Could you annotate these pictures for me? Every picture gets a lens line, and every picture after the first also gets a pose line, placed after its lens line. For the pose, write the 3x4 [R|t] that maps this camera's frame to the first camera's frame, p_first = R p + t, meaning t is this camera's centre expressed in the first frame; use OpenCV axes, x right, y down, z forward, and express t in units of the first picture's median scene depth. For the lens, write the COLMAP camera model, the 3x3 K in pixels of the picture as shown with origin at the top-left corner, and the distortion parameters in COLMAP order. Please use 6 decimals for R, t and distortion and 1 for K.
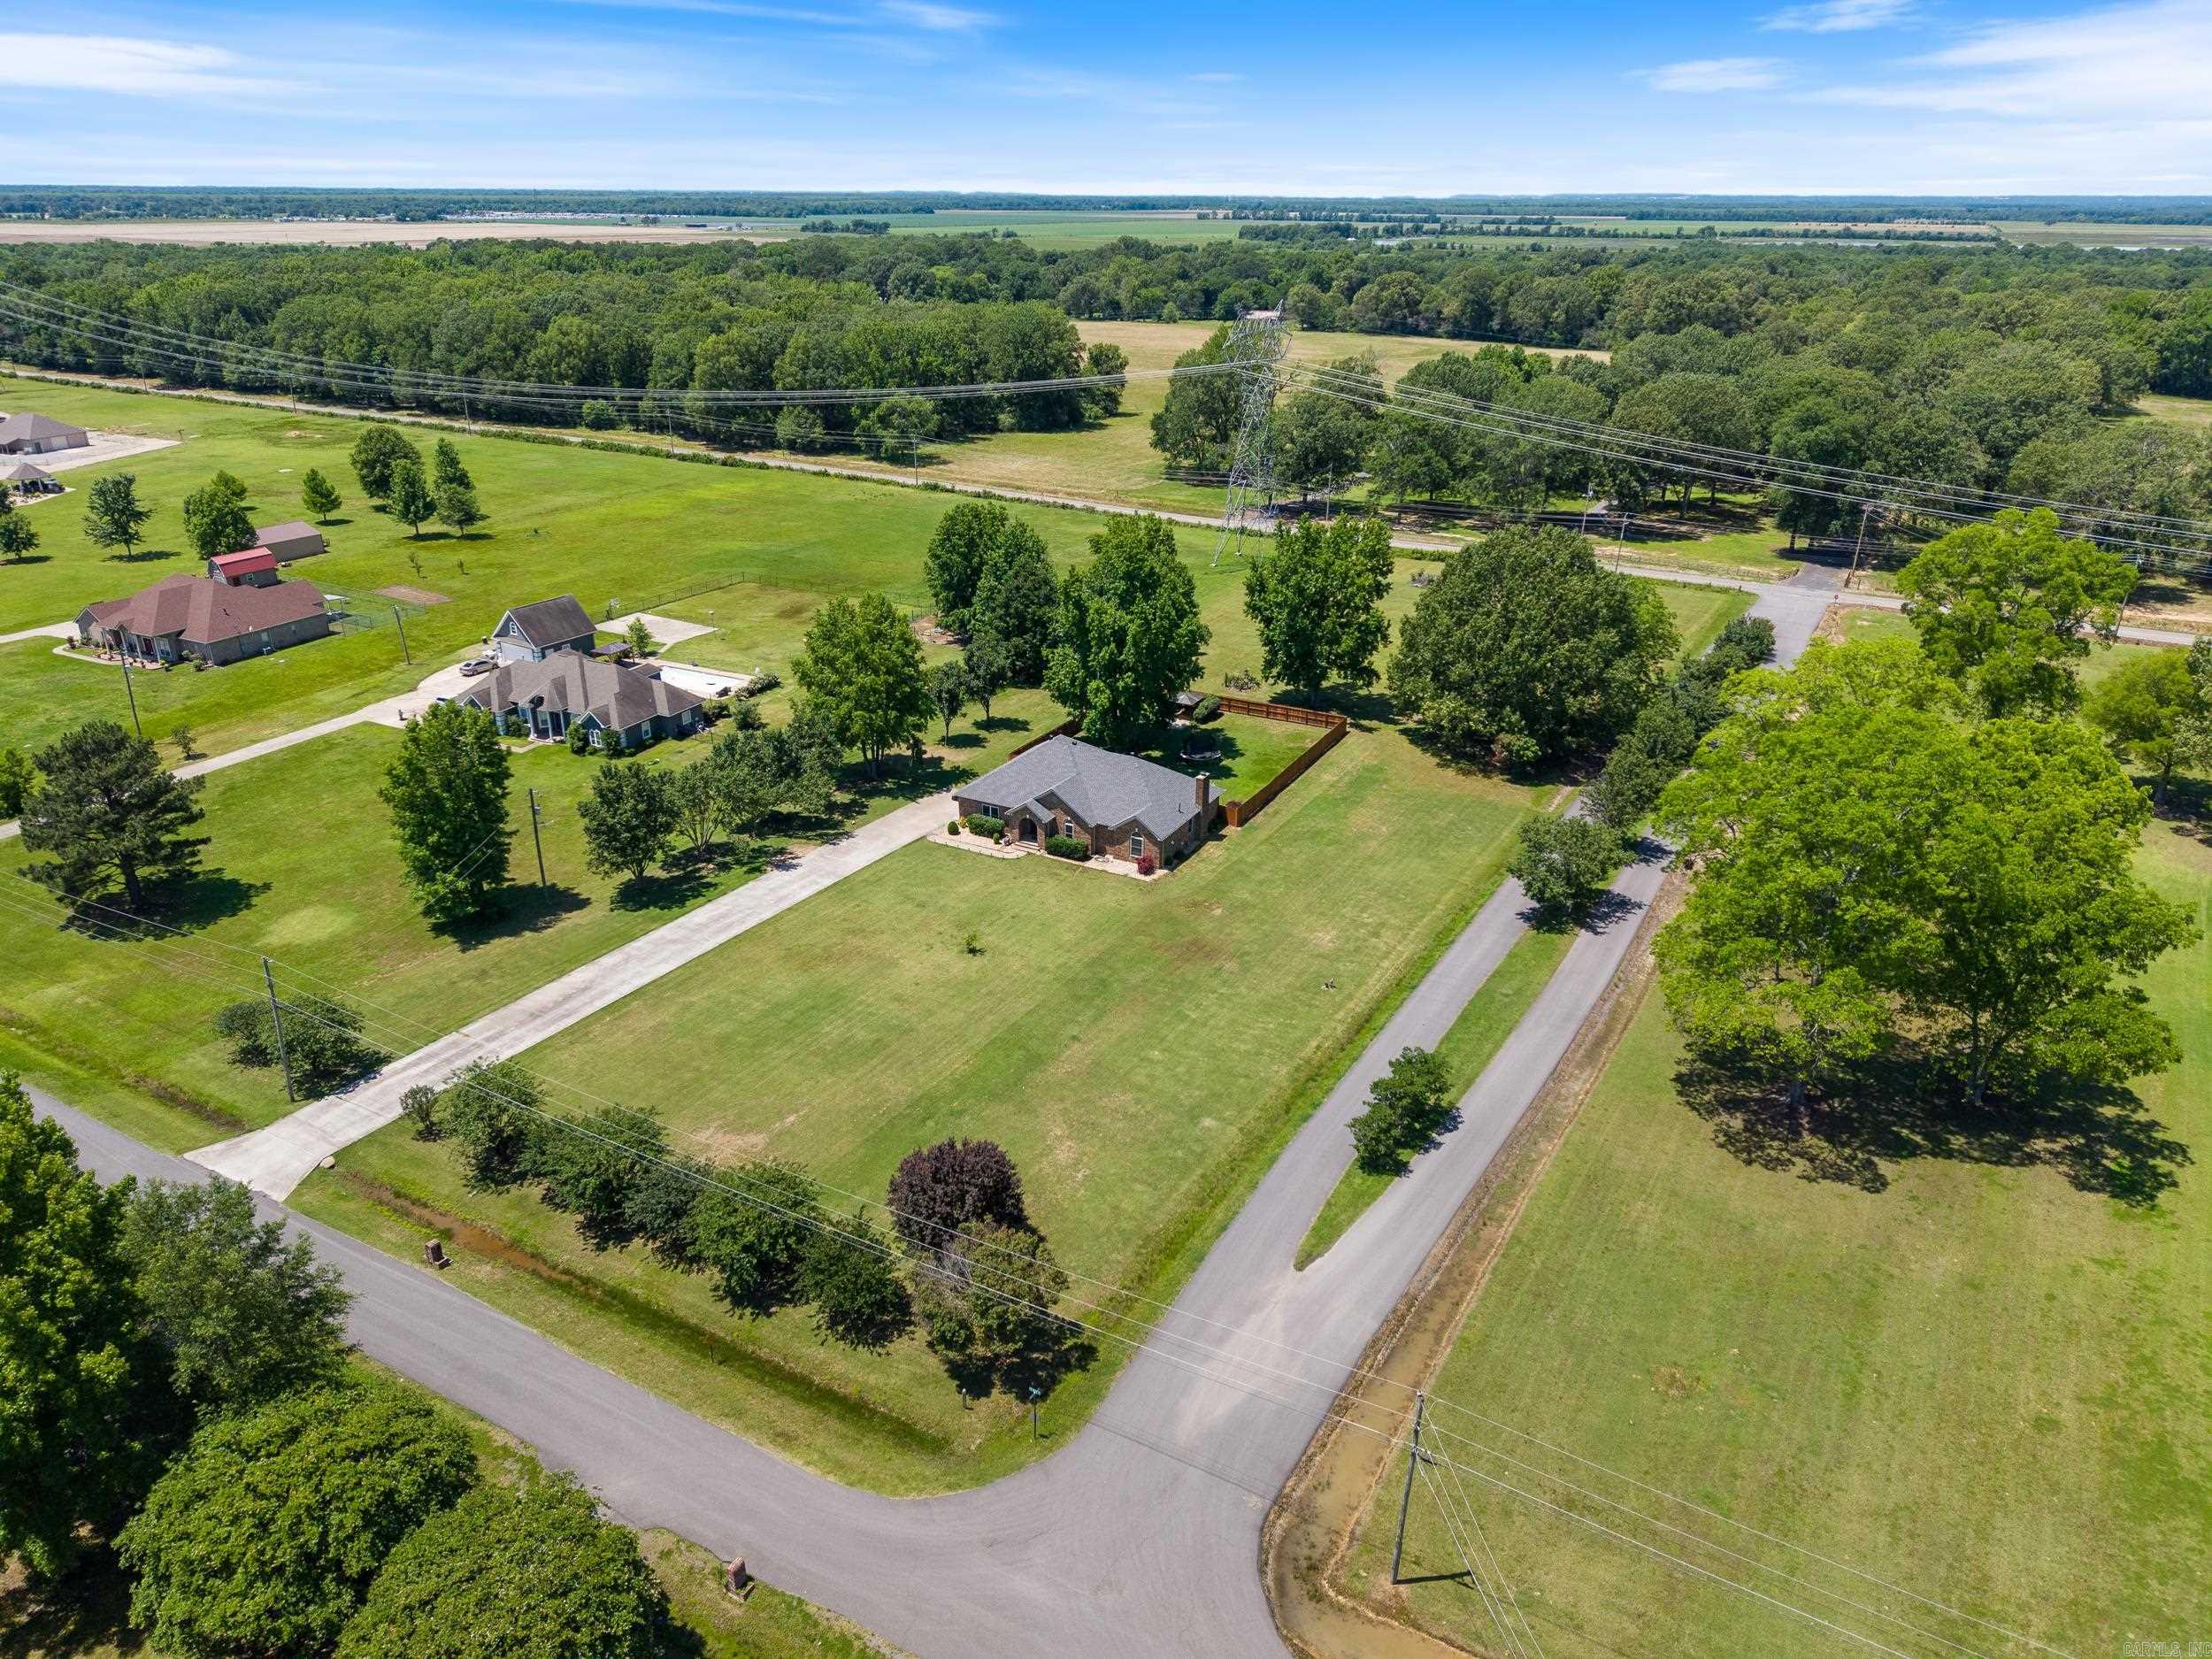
lens RADIAL K [[1471.7, 0, 1106.0], [0, 1471.7, 829.5], [0, 0, 1]] dist [0.037669, -0.040333]
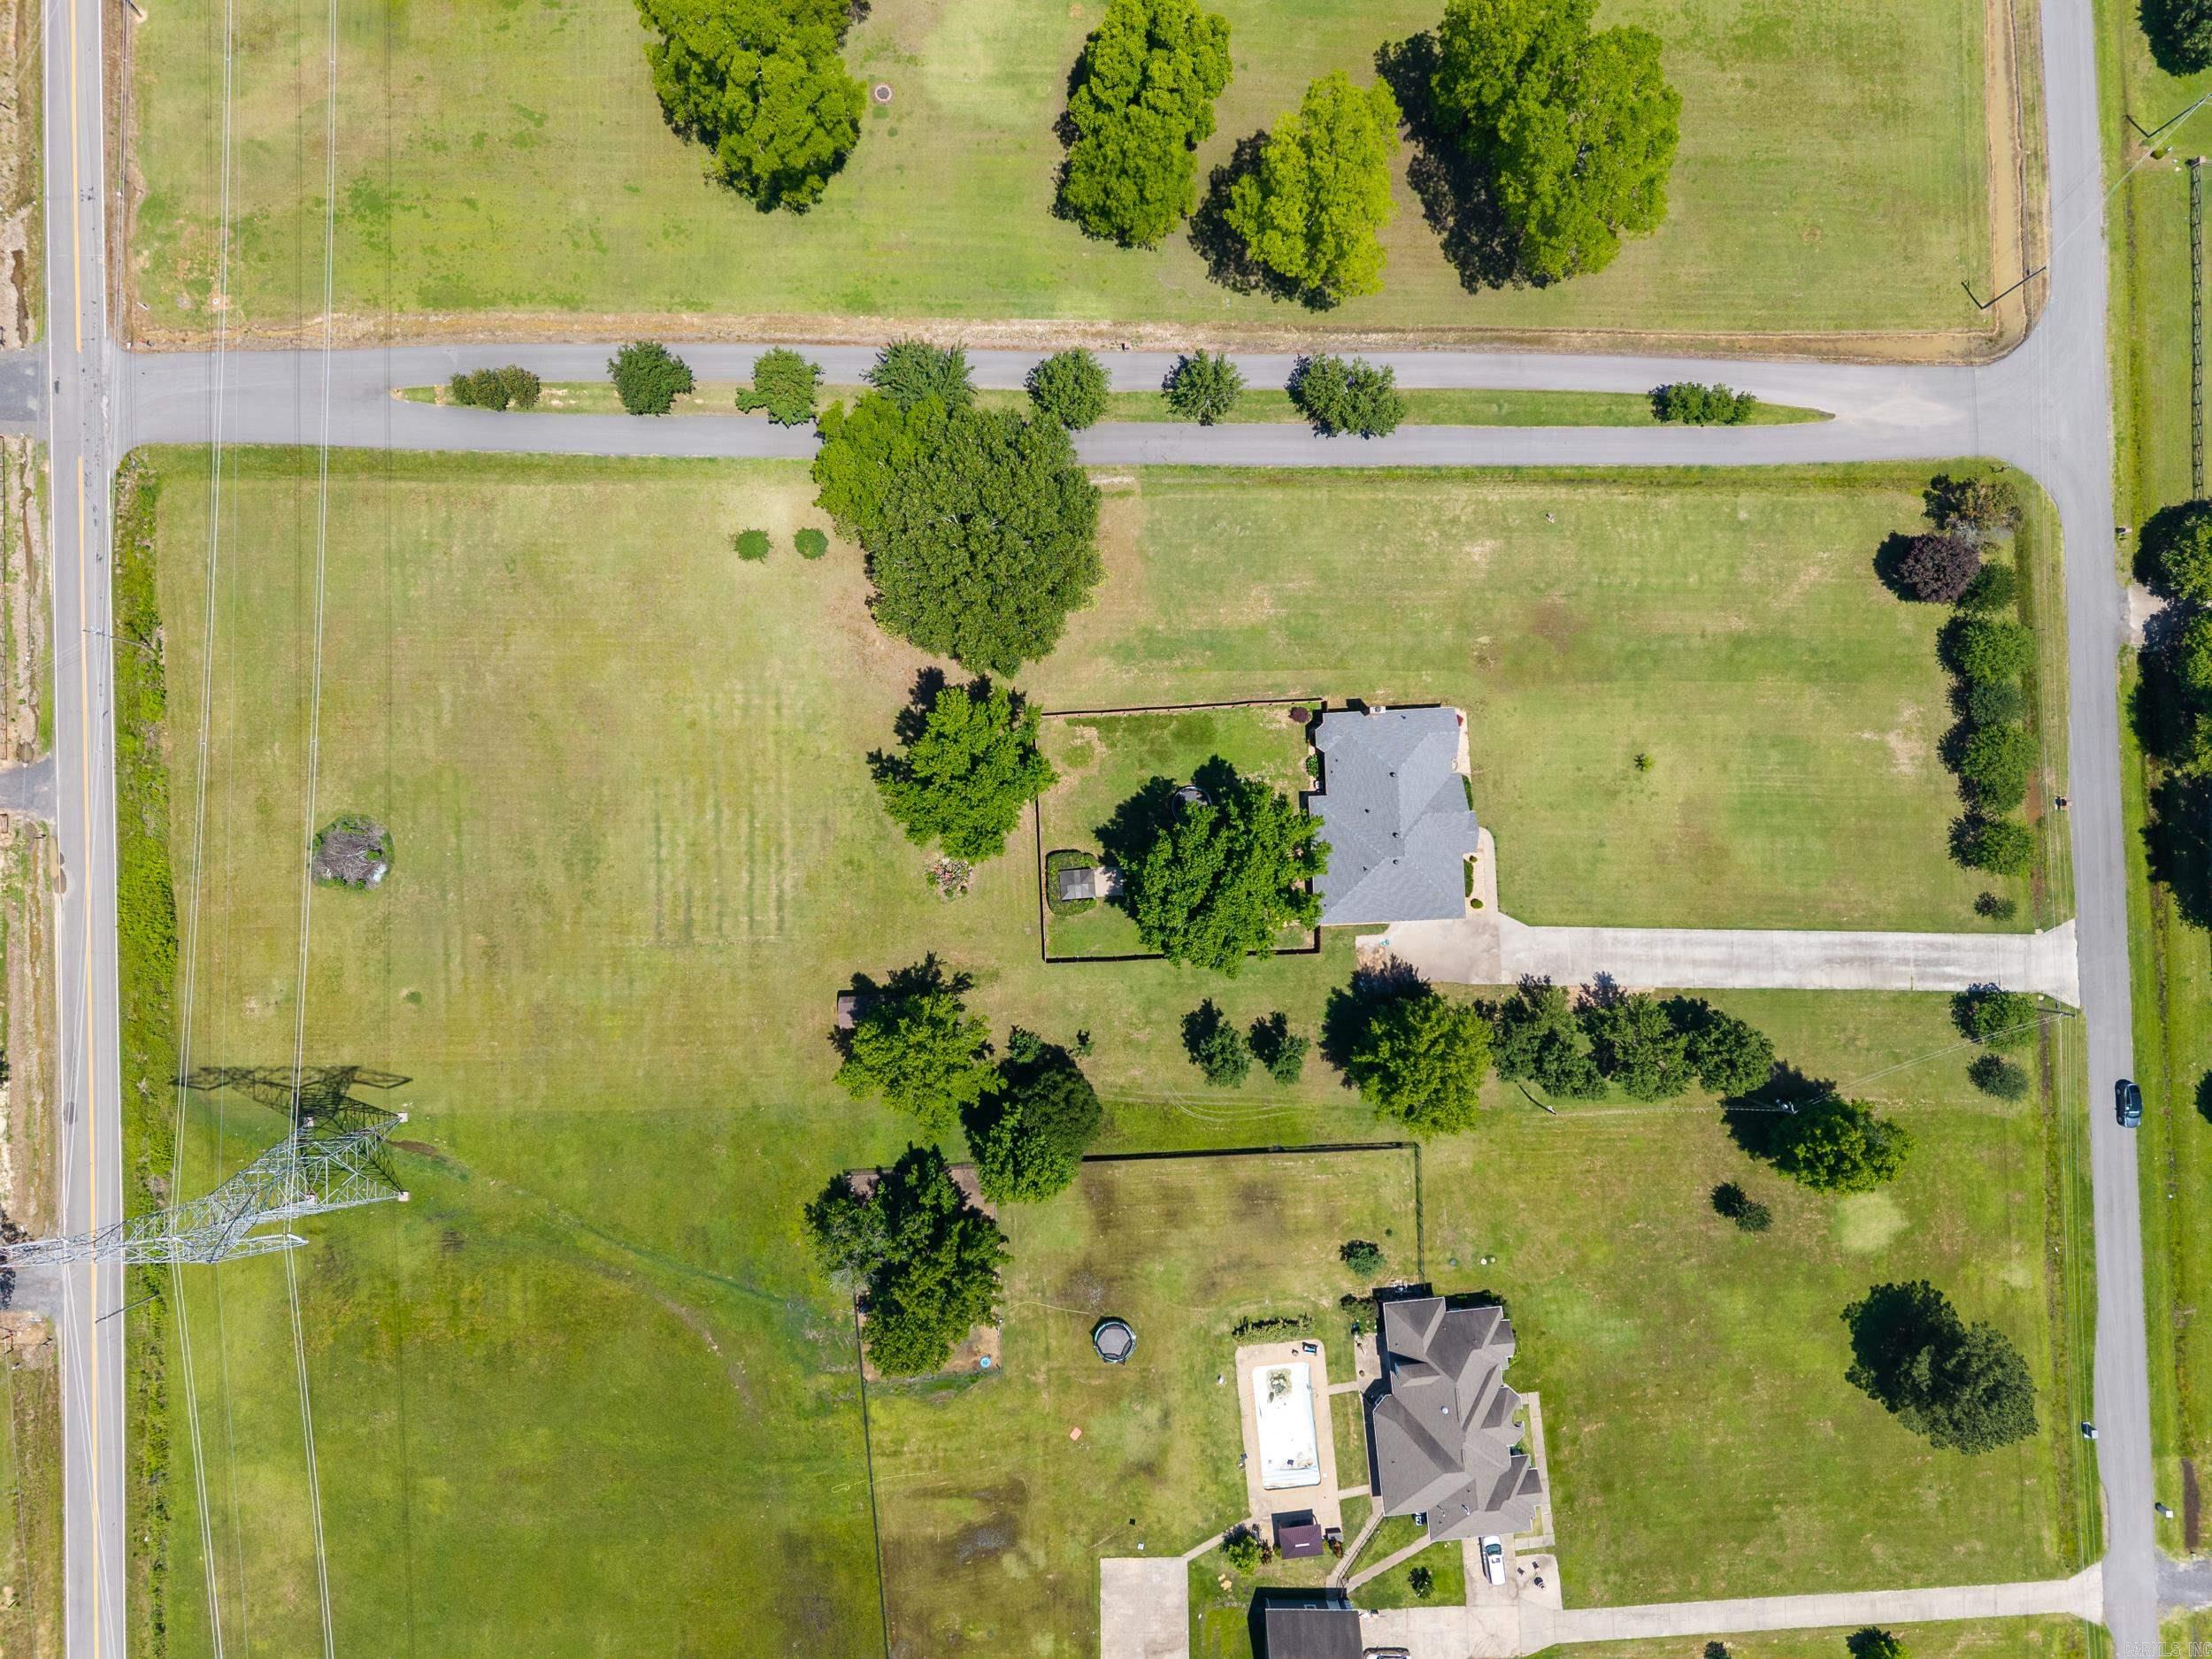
lens RADIAL K [[1471.7, 0, 1106.0], [0, 1471.7, 829.5], [0, 0, 1]] dist [0.037669, -0.040333]
pose [[-0.513027, -0.858340, -0.007468, 0.087857], [0.312563, -0.194906, 0.929686, -0.988382], [-0.799442, 0.474620, 0.368277, 0.678513]]
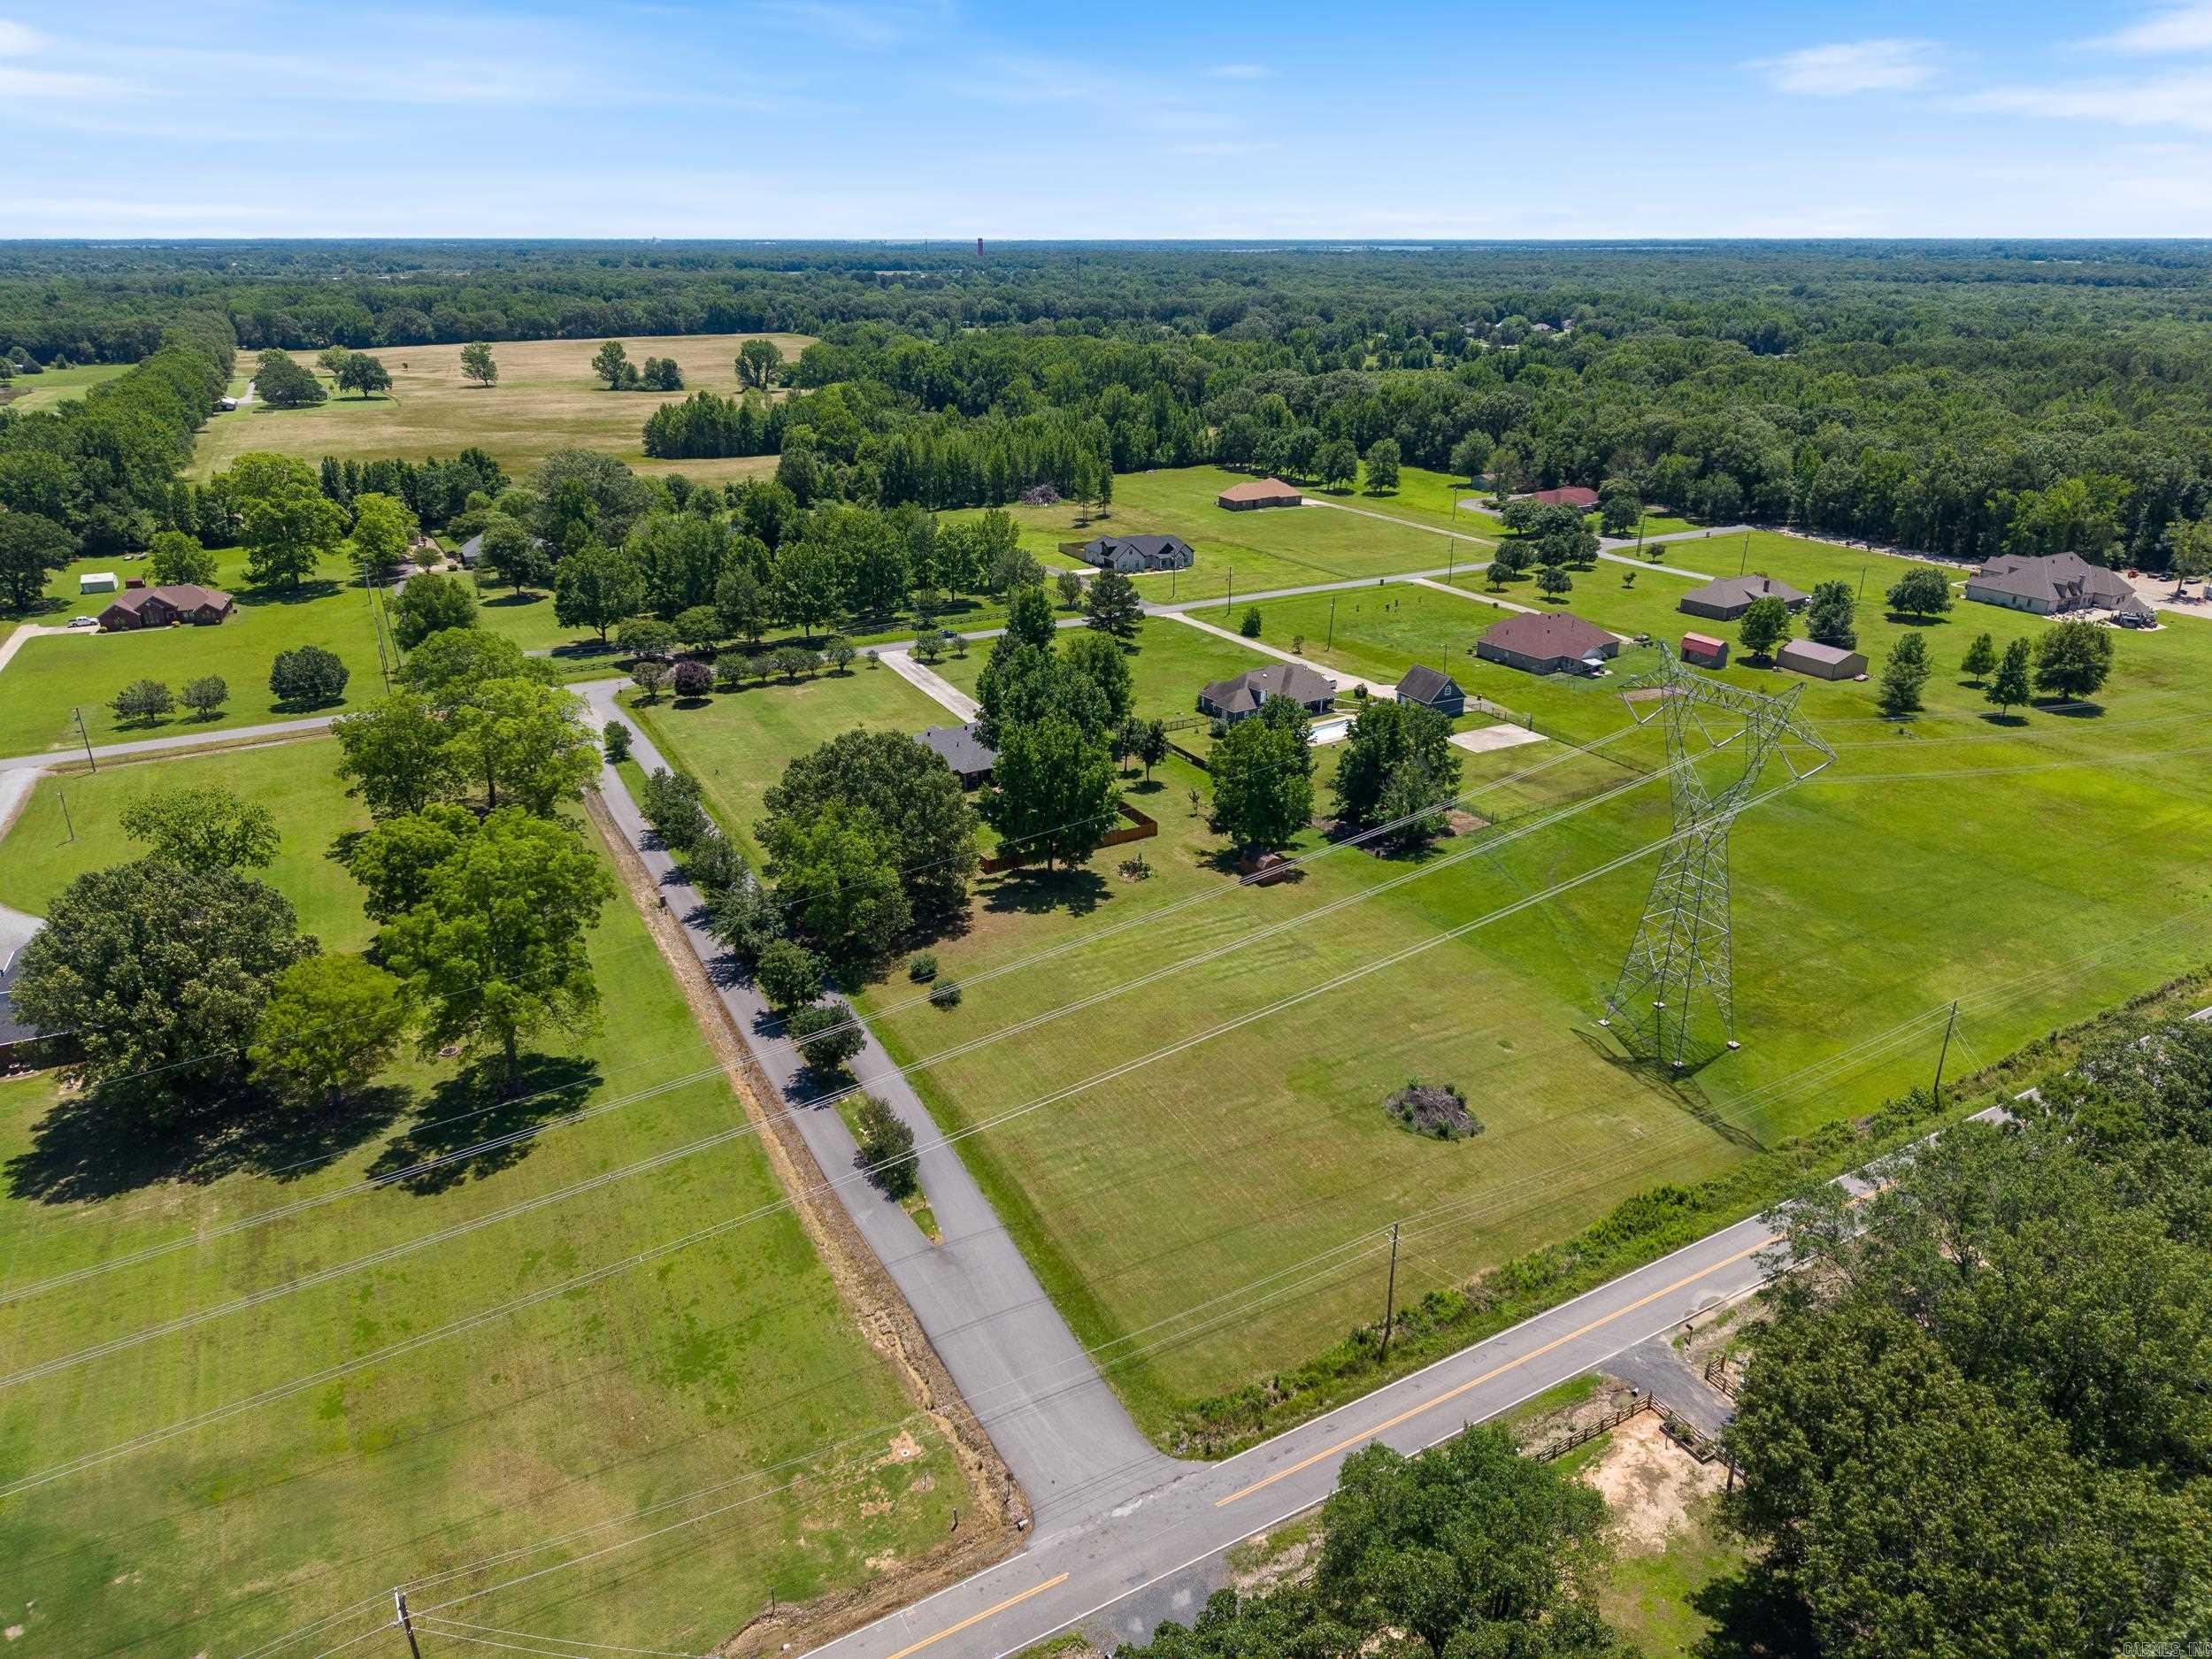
lens RADIAL K [[1471.7, 0, 1106.0], [0, 1471.7, 829.5], [0, 0, 1]] dist [0.037669, -0.040333]
pose [[-0.520080, 0.308940, -0.796287, 1.073479], [-0.340791, 0.779809, 0.525128, -0.766239], [0.783185, 0.544476, -0.300279, 1.465661]]
